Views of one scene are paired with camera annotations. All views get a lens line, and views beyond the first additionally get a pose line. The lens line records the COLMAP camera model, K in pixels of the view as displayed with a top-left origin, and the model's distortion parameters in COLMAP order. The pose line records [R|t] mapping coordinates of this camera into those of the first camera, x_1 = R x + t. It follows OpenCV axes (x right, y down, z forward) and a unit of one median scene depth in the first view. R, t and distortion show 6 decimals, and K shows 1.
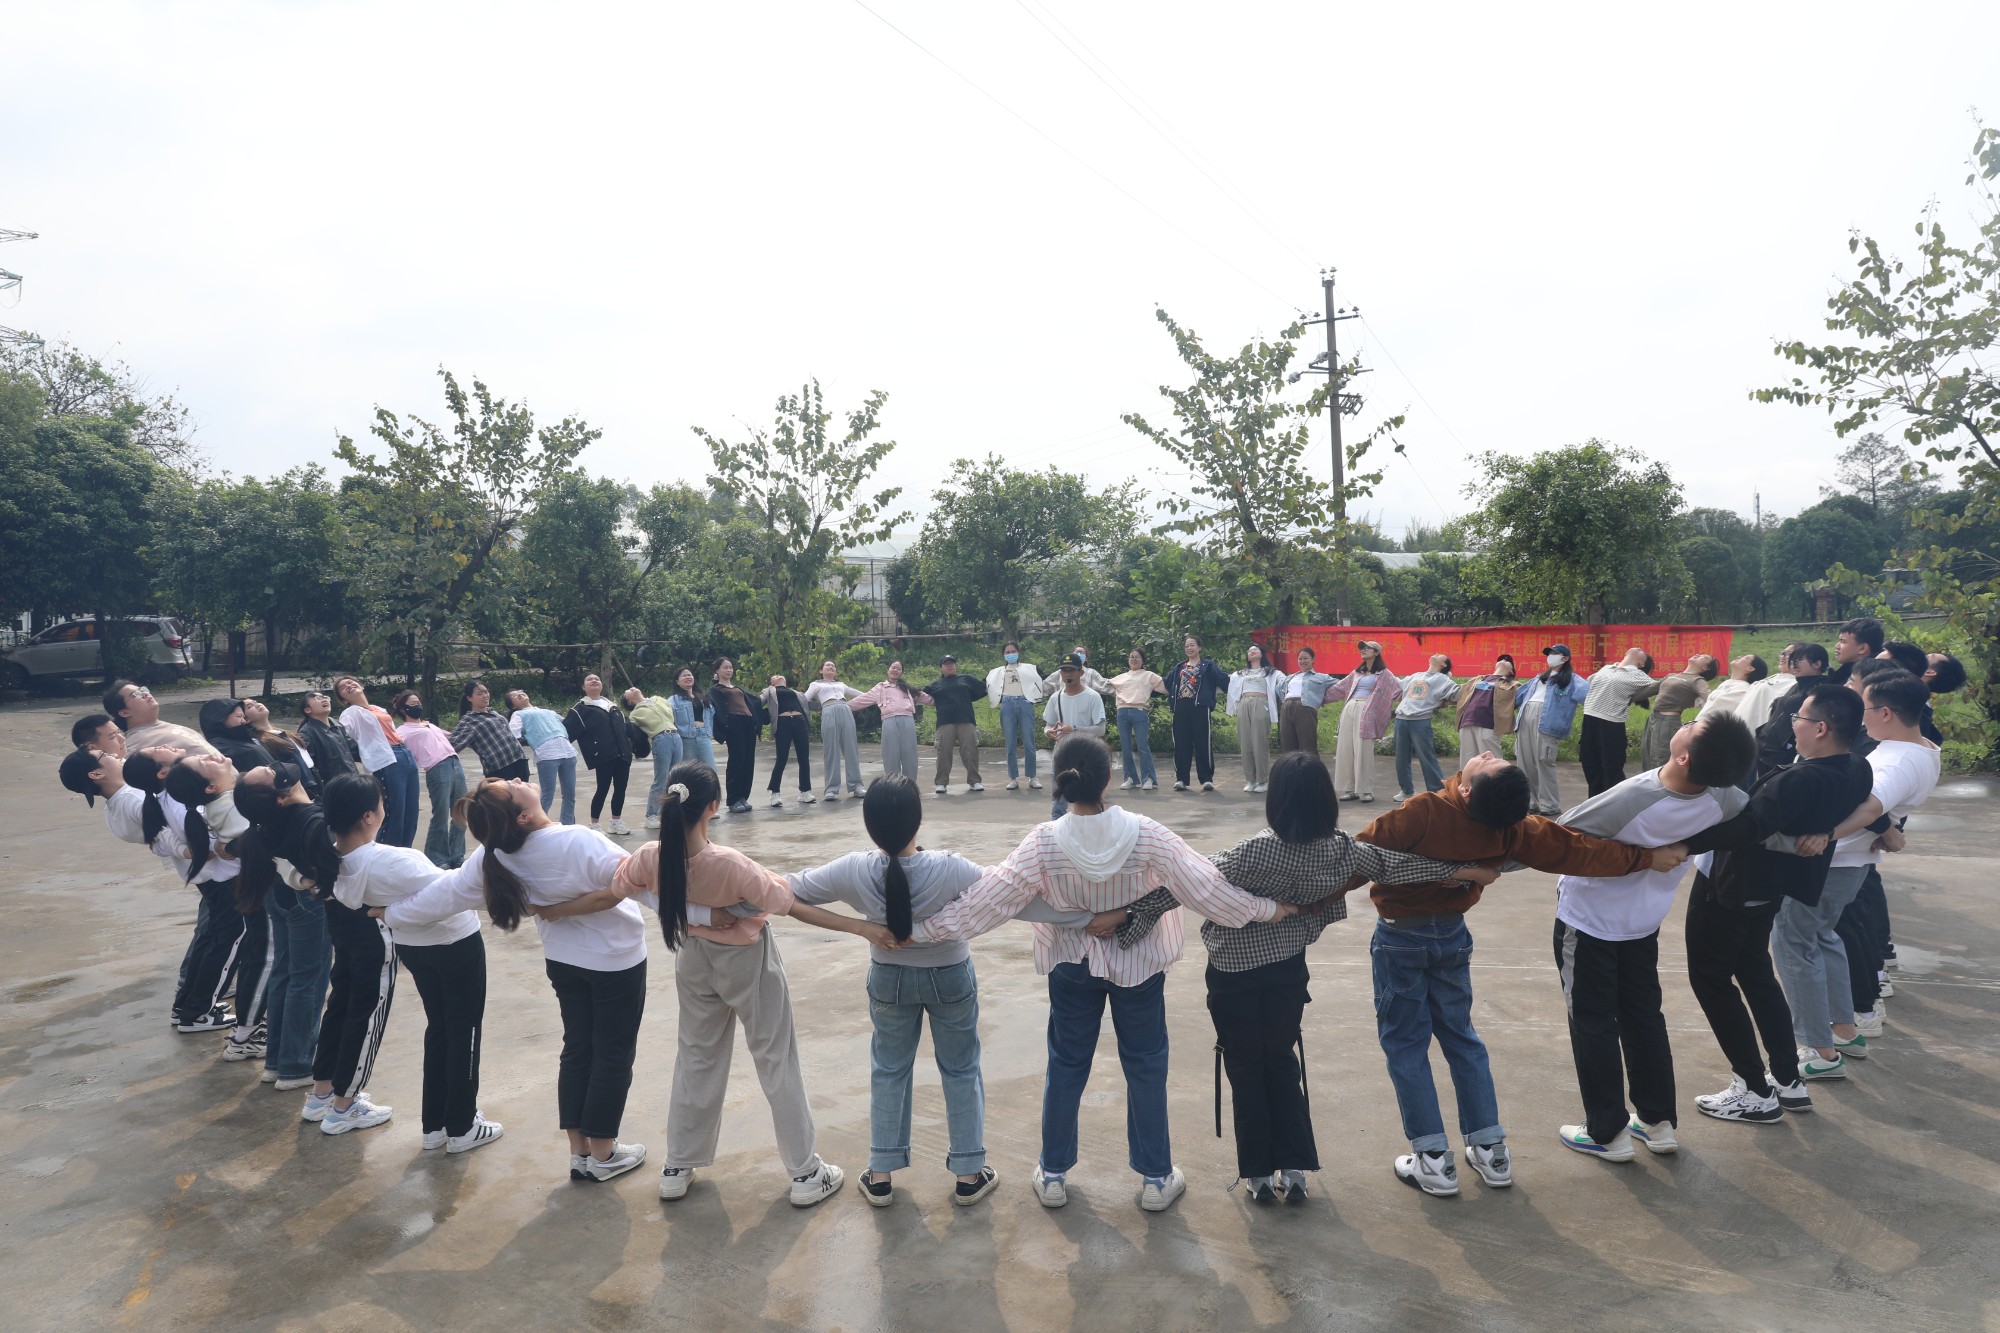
lens RADIAL K [[1351.5, 0, 1000.0], [0, 1351.5, 666.5], [0, 0, 1]] dist [-0.113192, 0.106003]
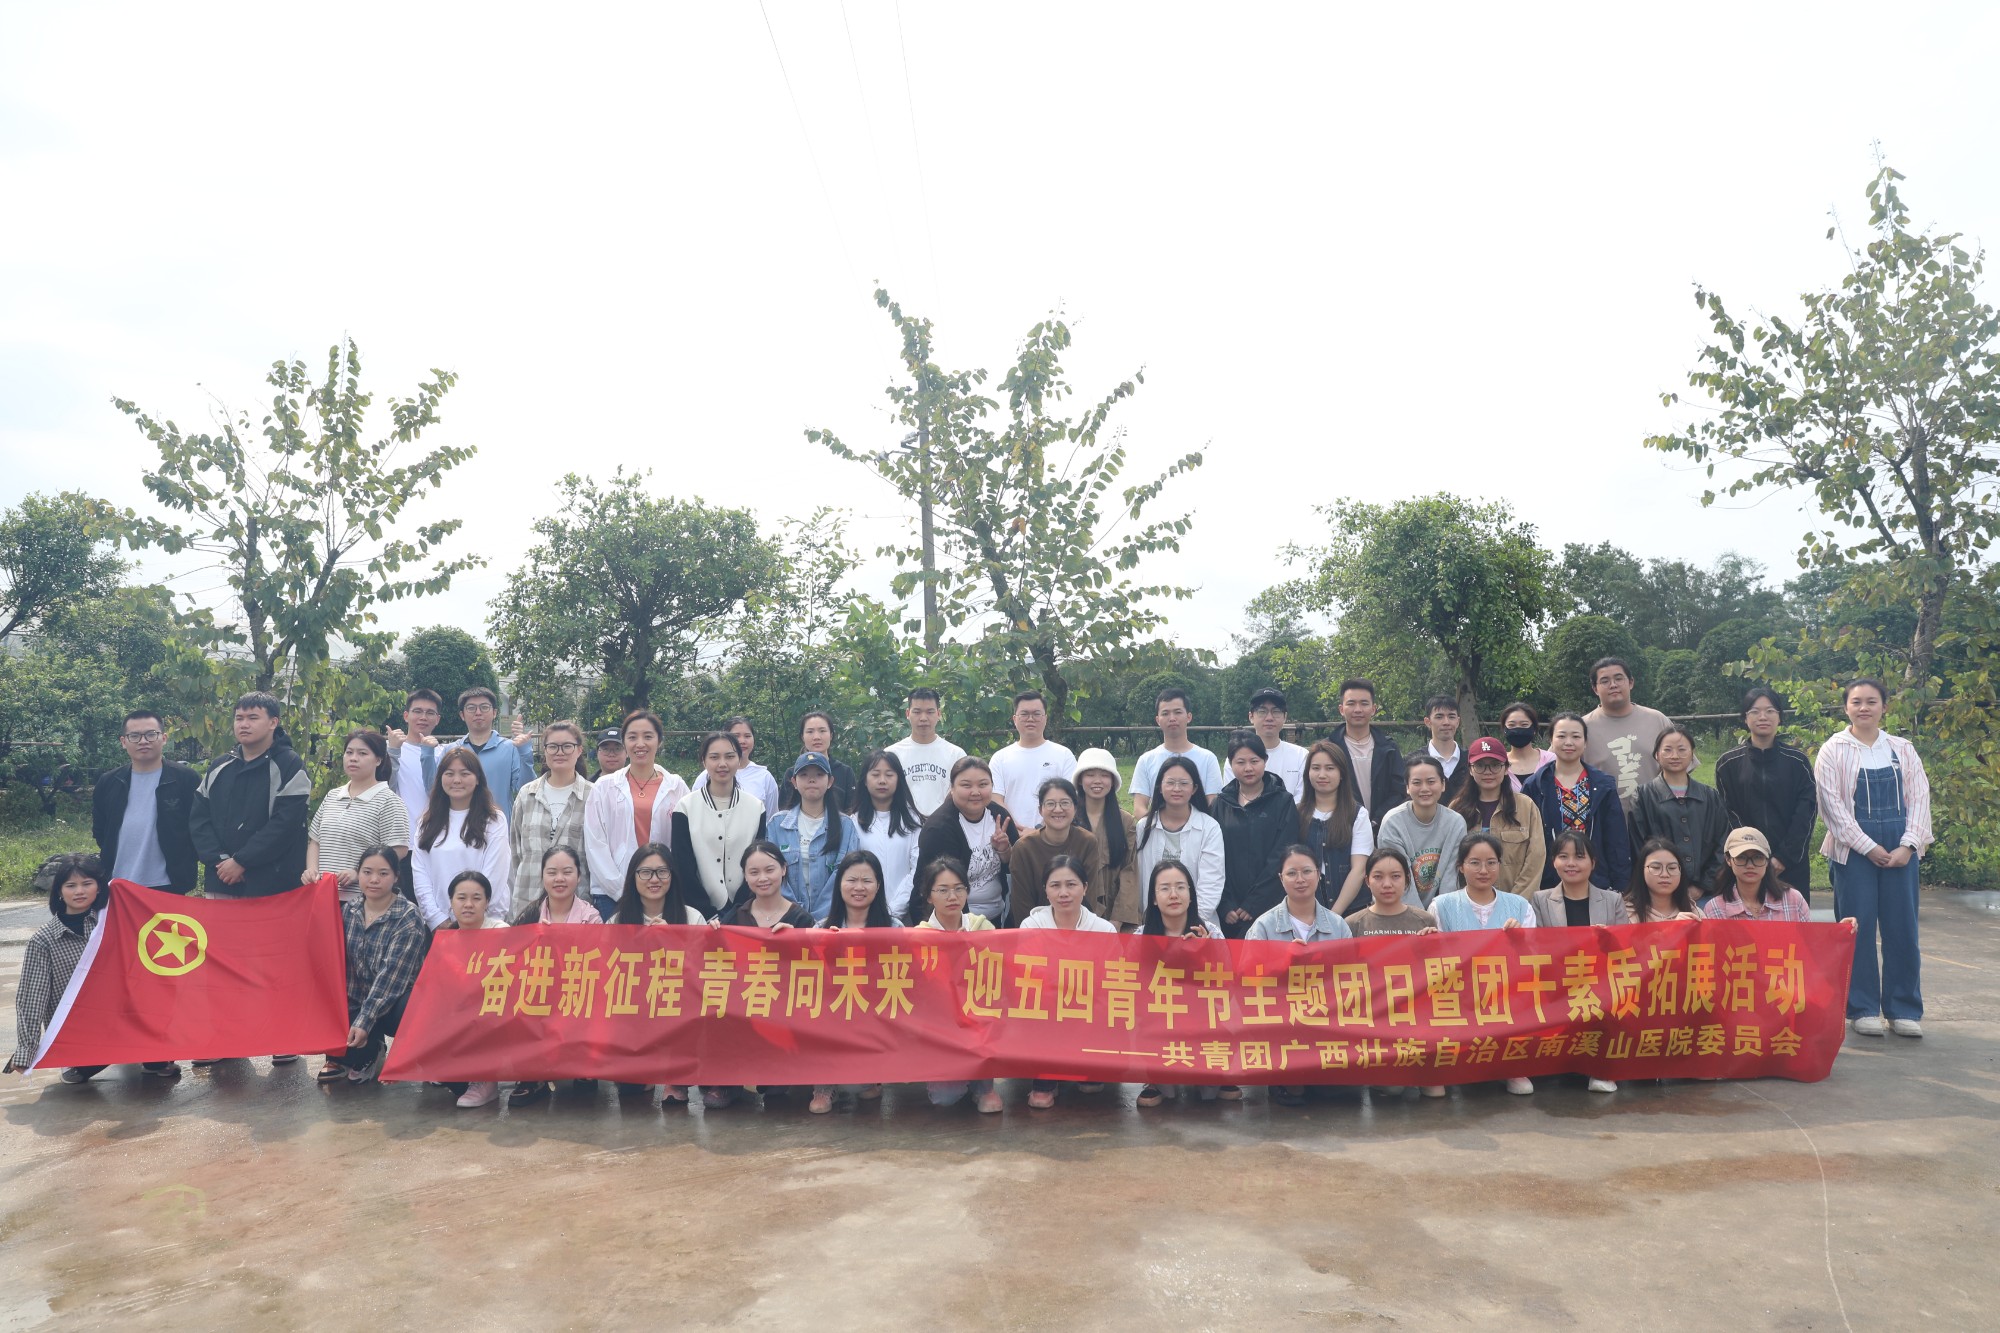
lens RADIAL K [[1351.5, 0, 1000.0], [0, 1351.5, 666.5], [0, 0, 1]] dist [-0.113192, 0.106003]
pose [[0.912152, 0.034933, 0.408361, -0.100995], [0.006228, 0.995064, -0.099035, 0.010443], [-0.409806, 0.092879, 0.907432, 0.293609]]
